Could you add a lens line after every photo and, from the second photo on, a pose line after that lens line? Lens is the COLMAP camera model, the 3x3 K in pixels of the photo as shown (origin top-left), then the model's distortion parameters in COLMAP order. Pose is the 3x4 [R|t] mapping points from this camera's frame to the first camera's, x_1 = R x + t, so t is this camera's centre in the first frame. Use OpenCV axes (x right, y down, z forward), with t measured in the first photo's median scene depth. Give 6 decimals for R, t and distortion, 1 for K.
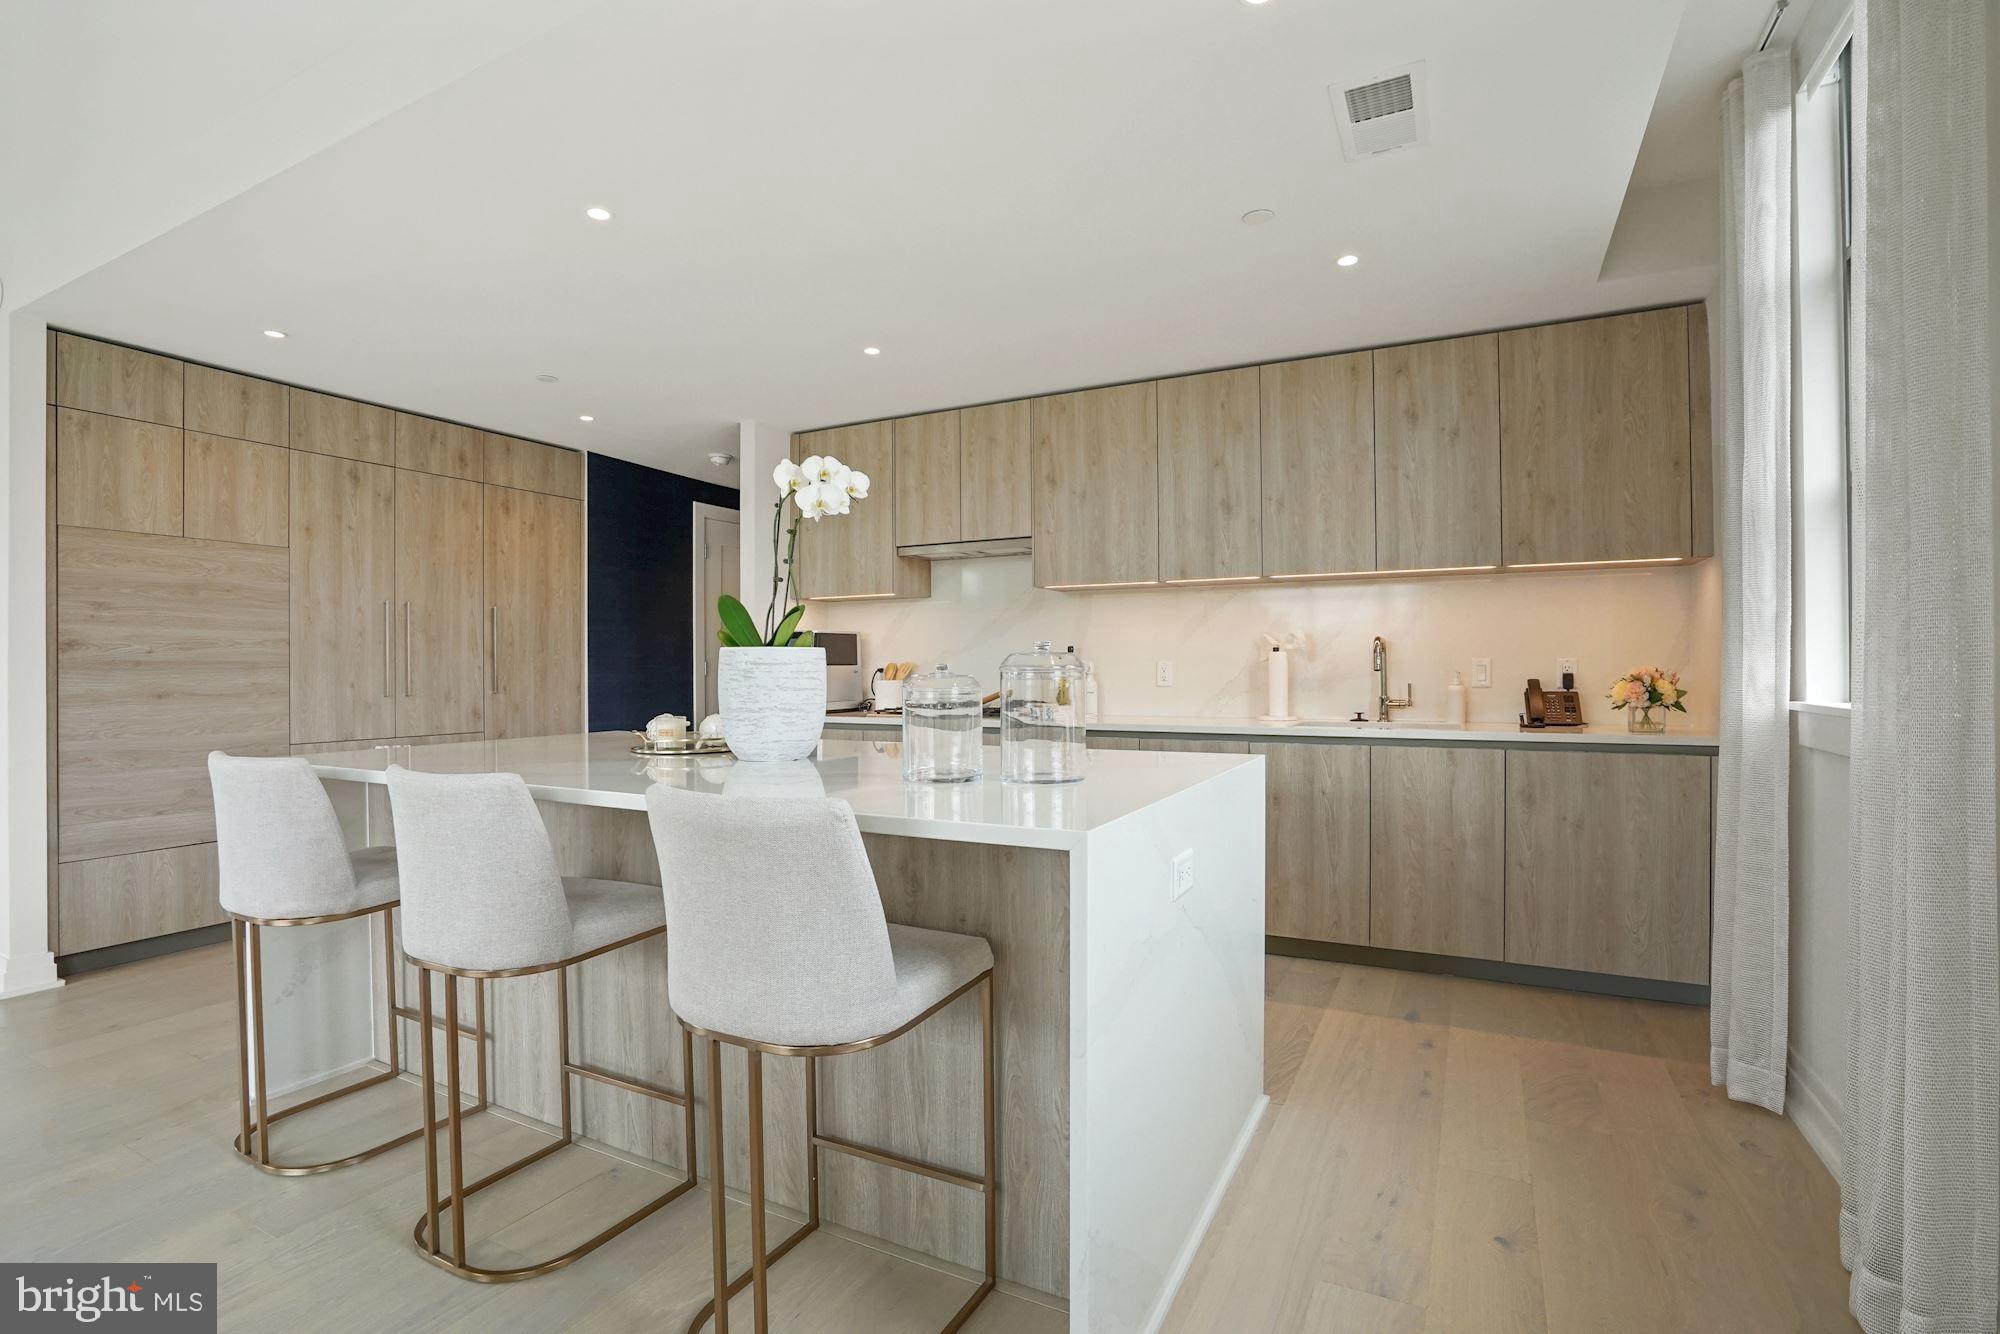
lens RADIAL K [[936.3, 0, 993.0], [0, 936.3, 667.0], [0, 0, 1]] dist [-0.041567, 0.014572]
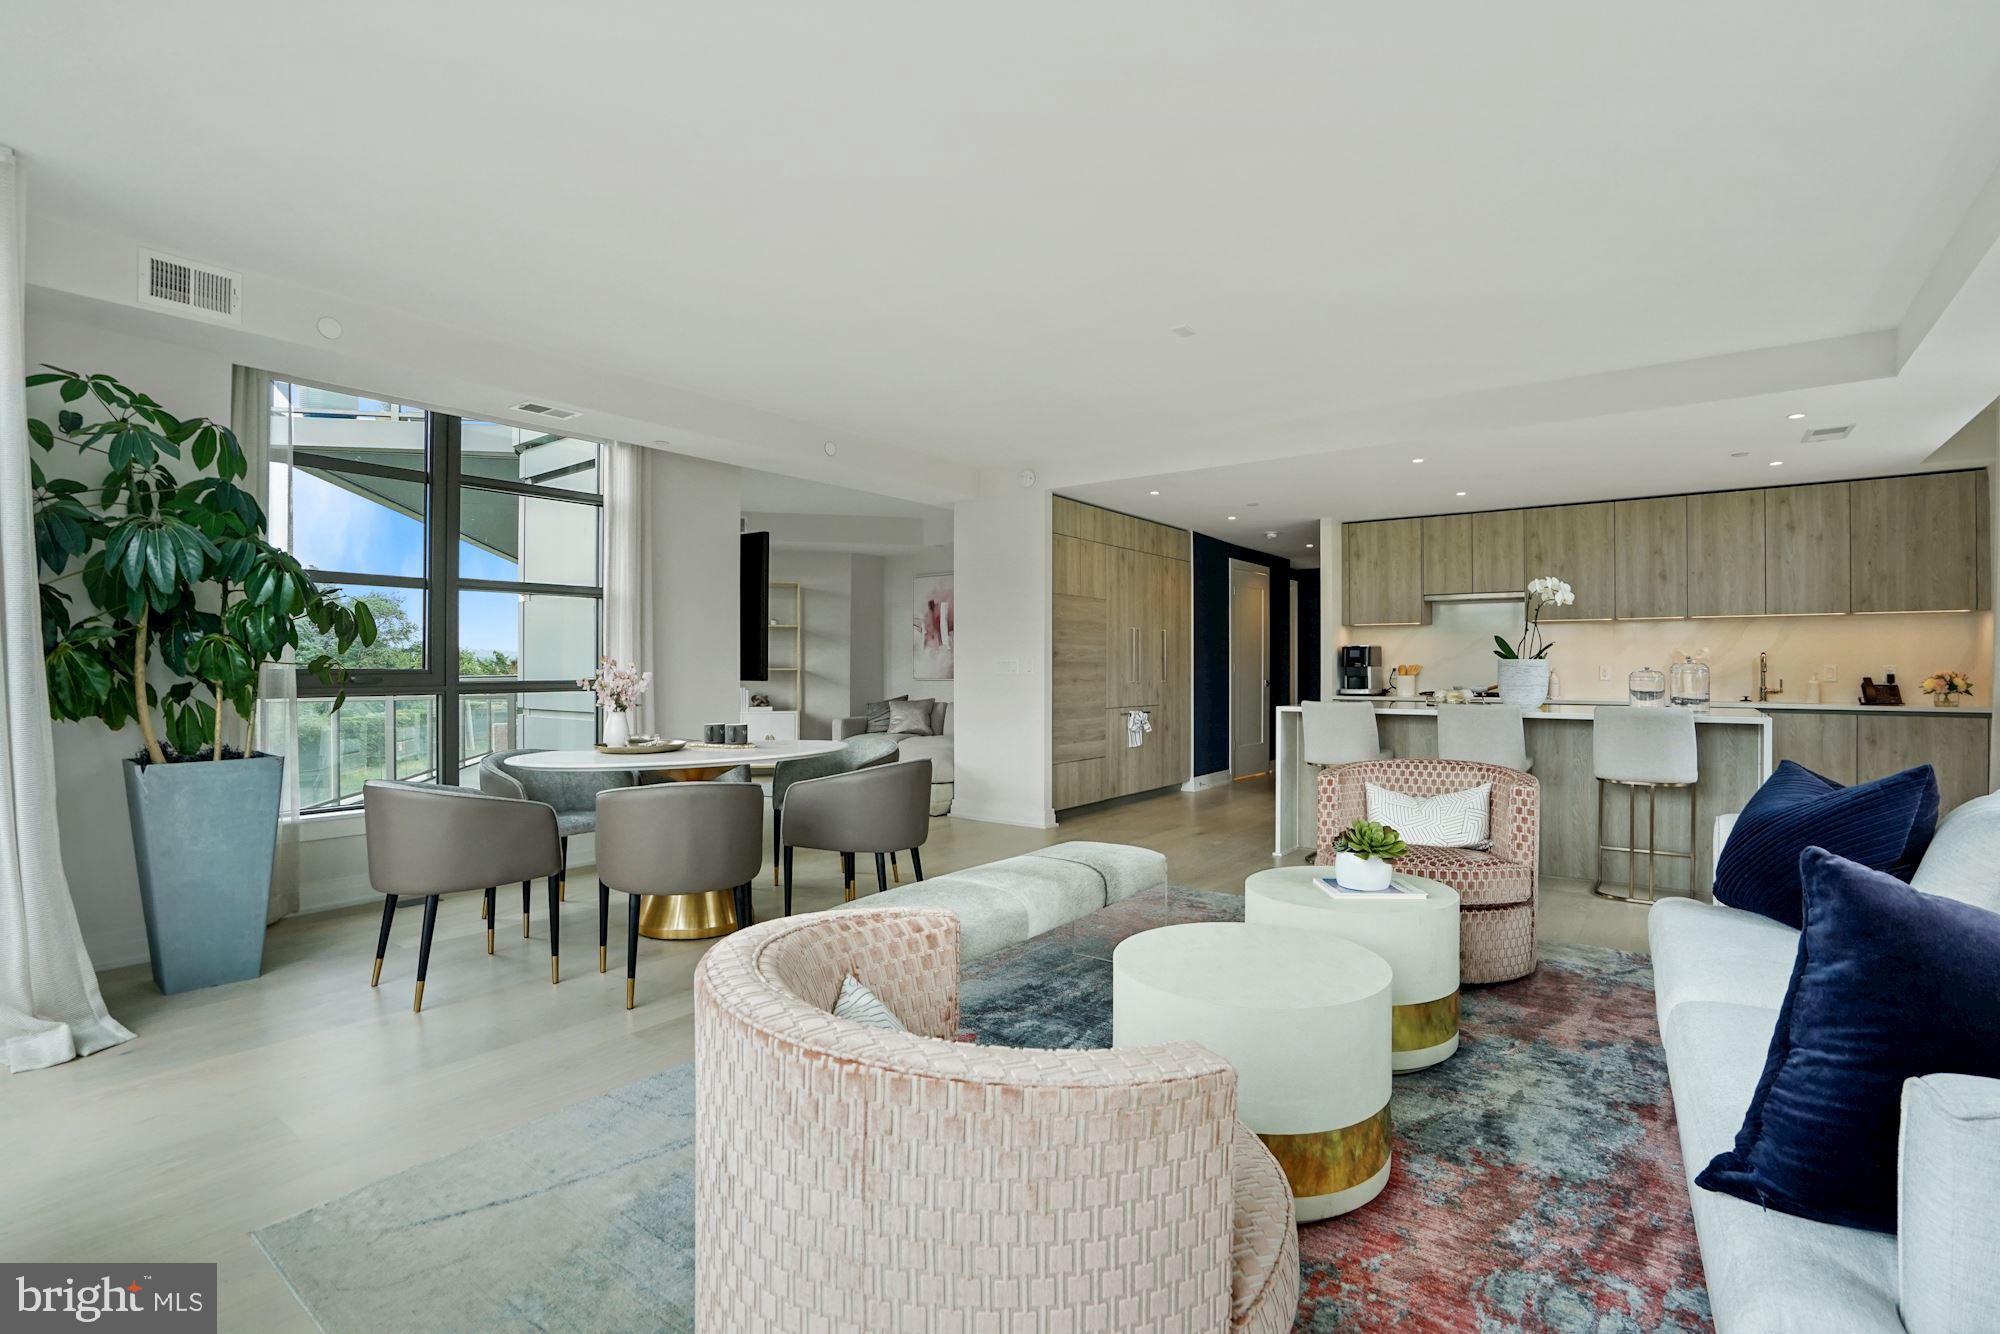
lens RADIAL K [[936.3, 0, 981.2], [0, 936.3, 667.0], [0, 0, 1]] dist [-0.041567, 0.014572]
pose [[0.988776, 0.007051, -0.149239, -0.776174], [-0.007303, 0.999973, -0.001139, 0.007164], [0.149227, 0.002216, 0.988801, -0.908679]]
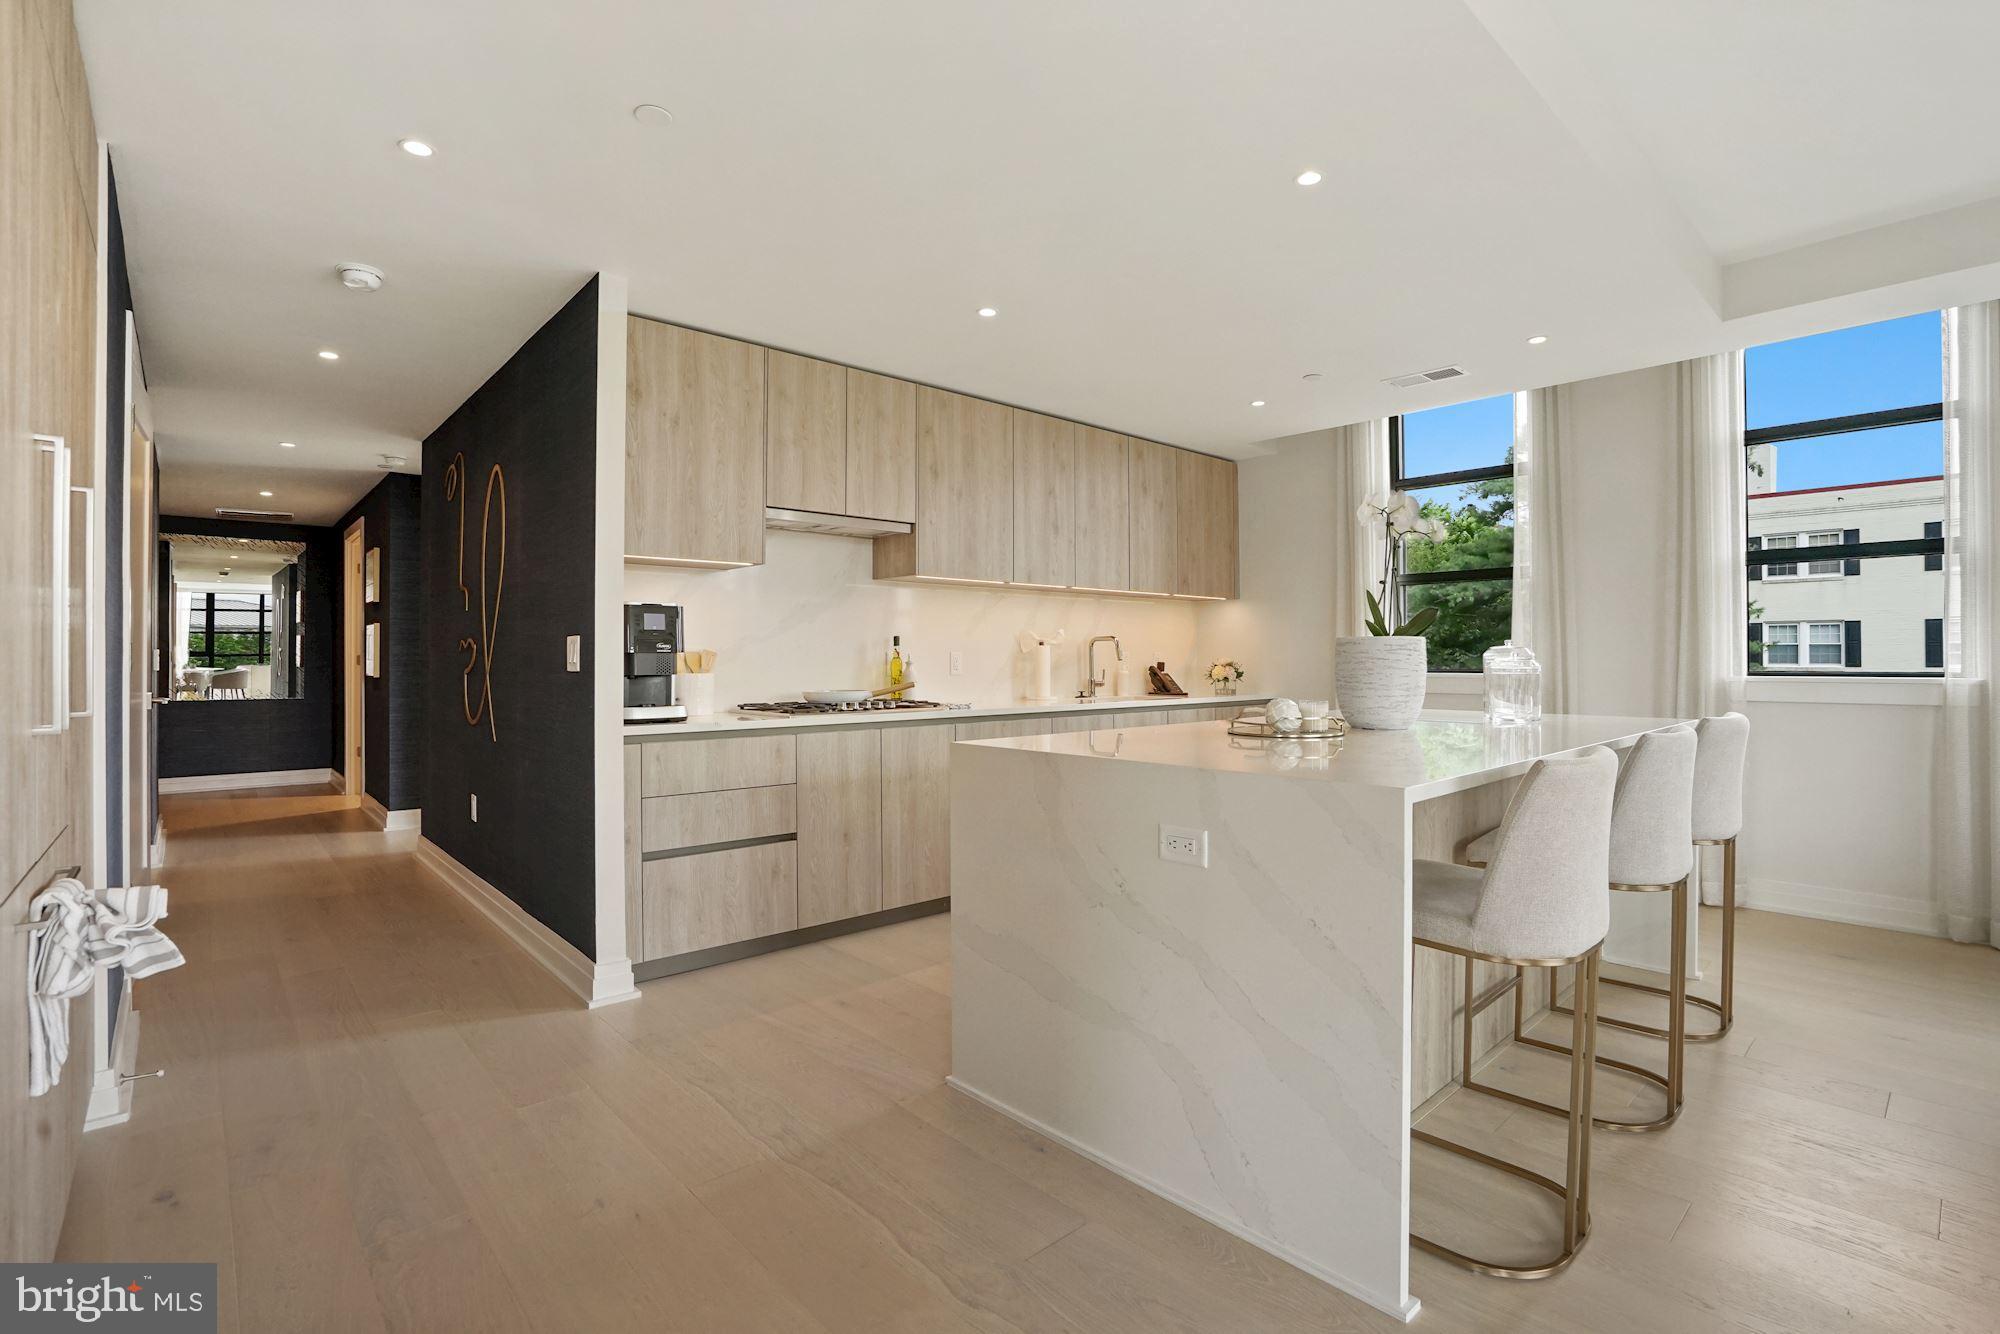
lens RADIAL K [[936.3, 0, 1062.0], [0, 936.3, 656.8], [0, 0, 1]] dist [-0.041567, 0.014572]
pose [[0.319410, 0.006922, 0.947591, -0.960556], [0.003474, 0.999958, -0.008475, 0.010022], [-0.947610, 0.005999, 0.319373, 0.622150]]
